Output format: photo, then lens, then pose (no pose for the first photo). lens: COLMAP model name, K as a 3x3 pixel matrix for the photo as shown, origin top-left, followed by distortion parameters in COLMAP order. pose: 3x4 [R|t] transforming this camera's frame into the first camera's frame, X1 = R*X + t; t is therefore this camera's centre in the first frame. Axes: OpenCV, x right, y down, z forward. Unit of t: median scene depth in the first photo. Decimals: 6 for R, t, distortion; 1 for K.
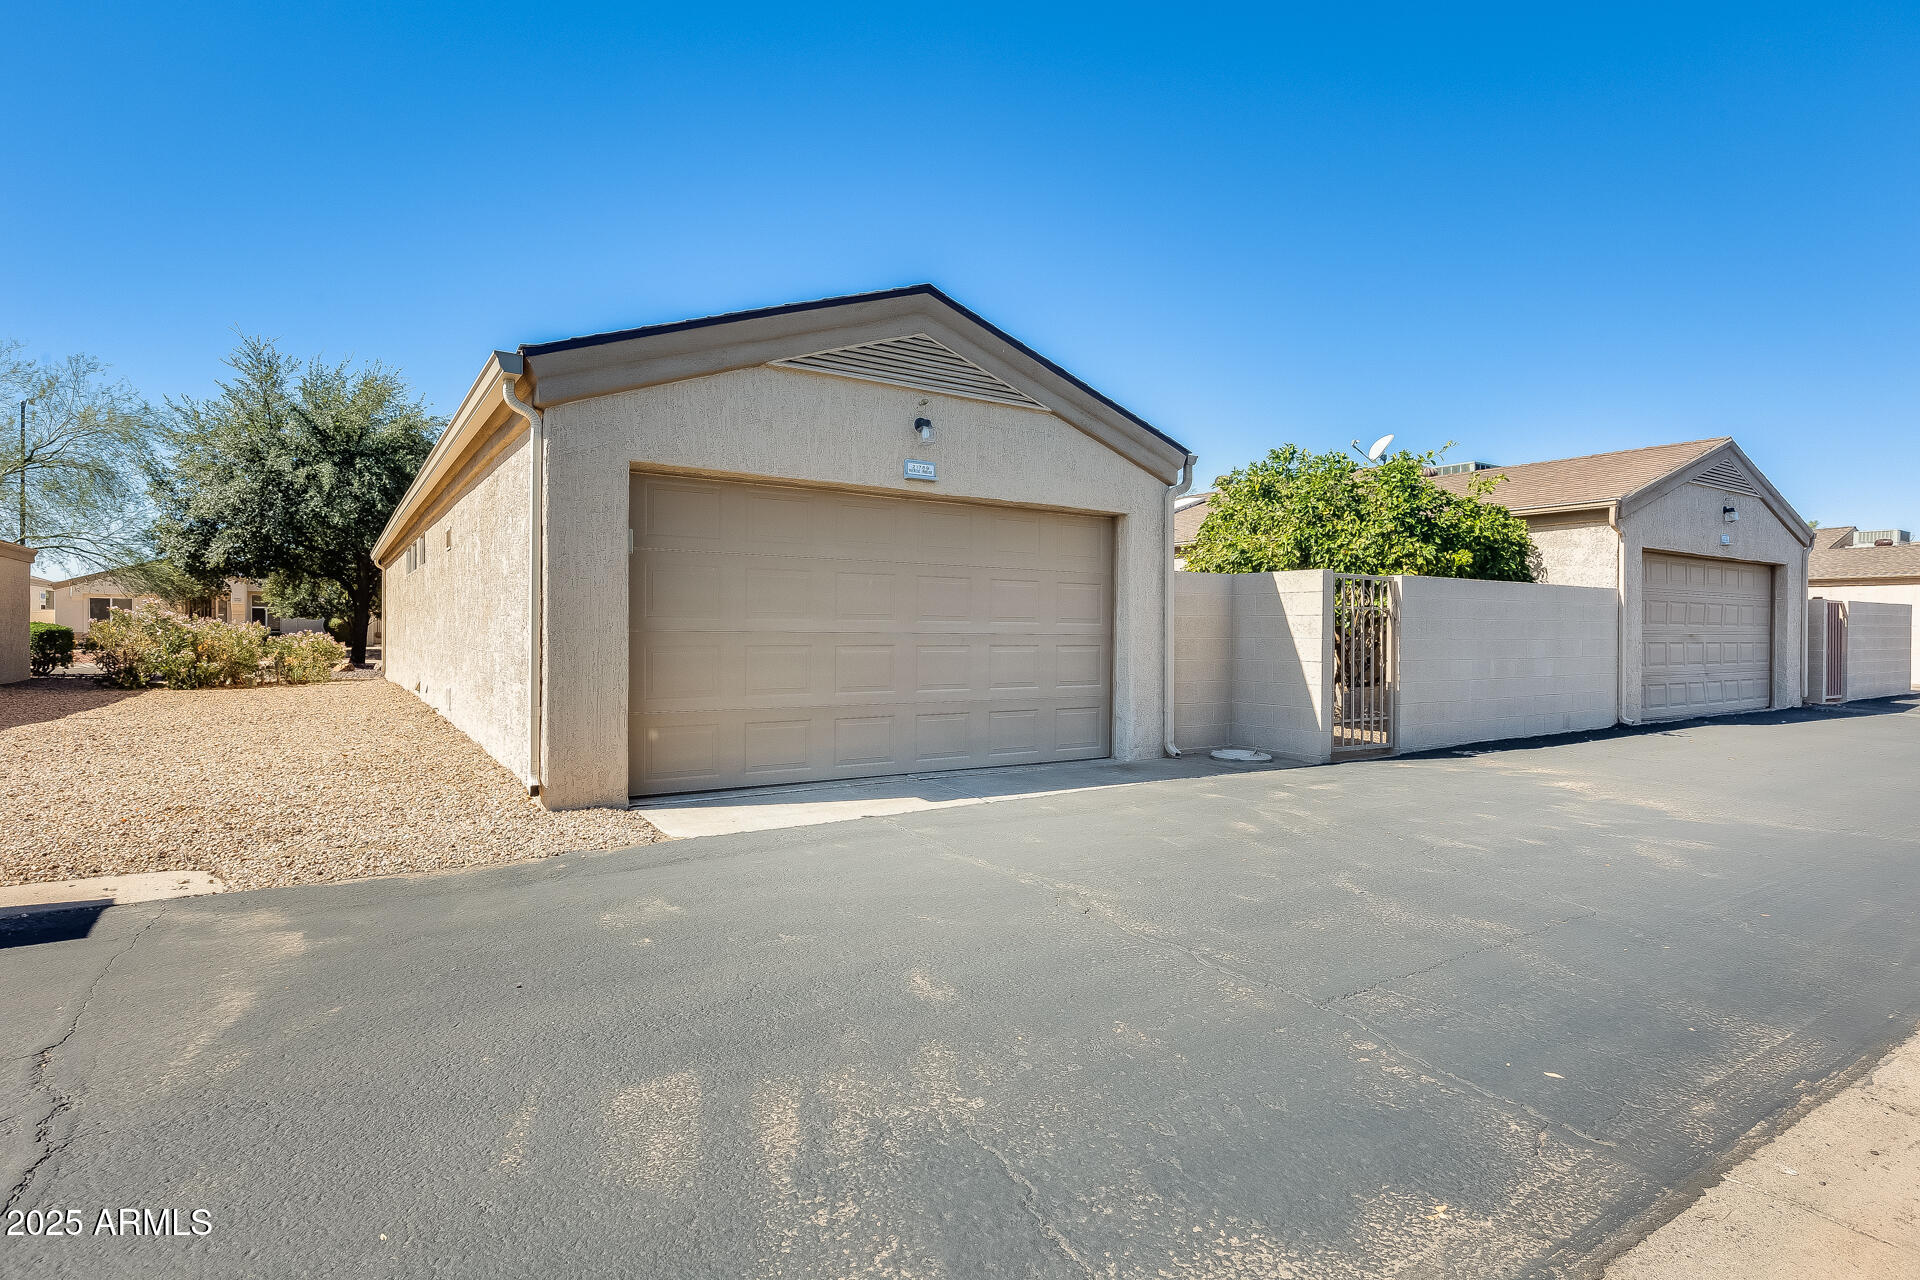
lens RADIAL K [[853.6, 0, 957.4], [0, 853.6, 634.7], [0, 0, 1]] dist [-0.000581, -0.000522]
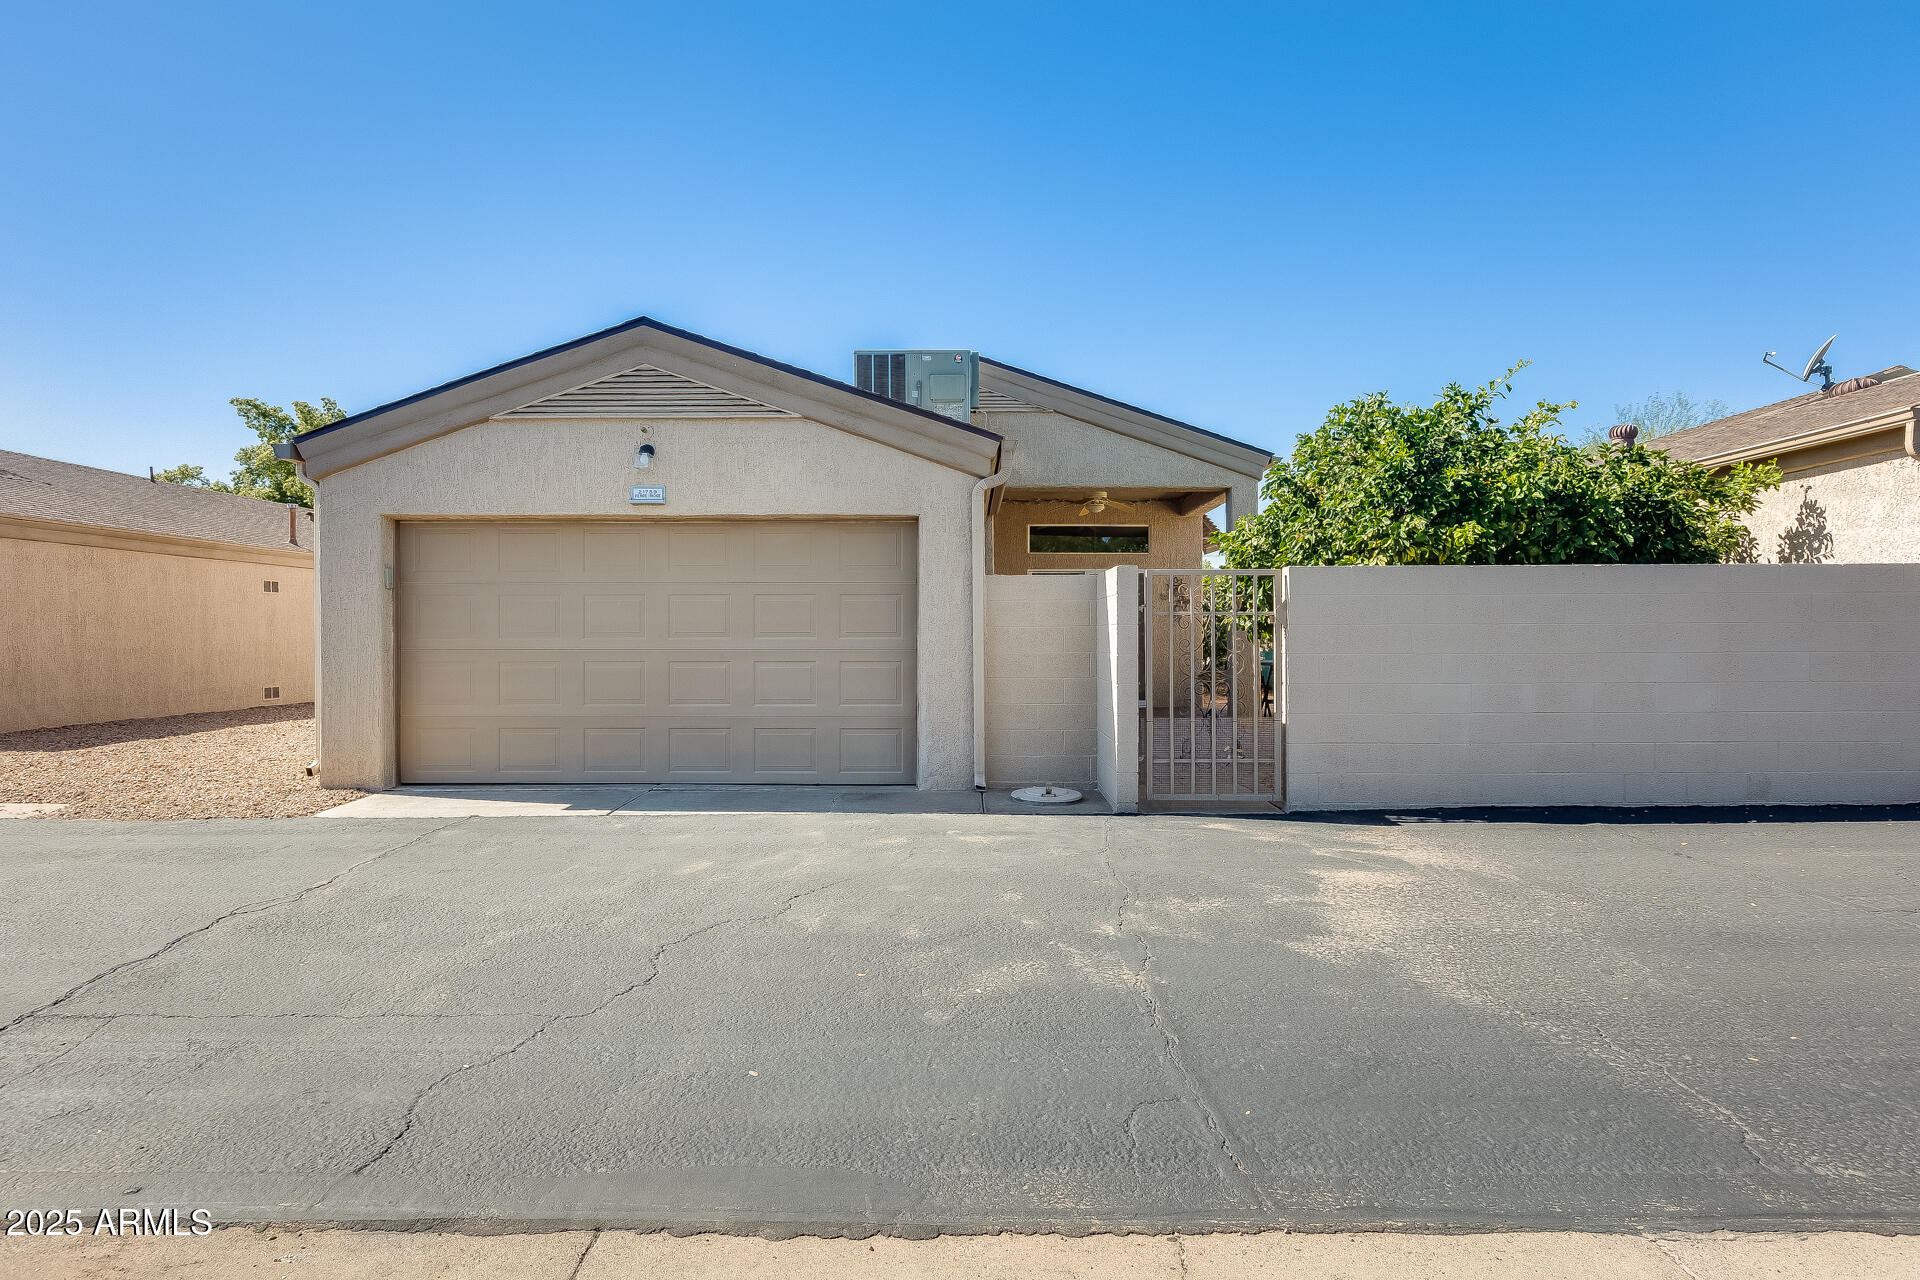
lens RADIAL K [[853.6, 0, 957.4], [0, 853.6, 634.7], [0, 0, 1]] dist [-0.000581, -0.000522]
pose [[0.864580, -0.009001, -0.502415, 0.775986], [0.006485, 0.999956, -0.006754, -0.010348], [0.502454, 0.002581, 0.864600, 0.273369]]
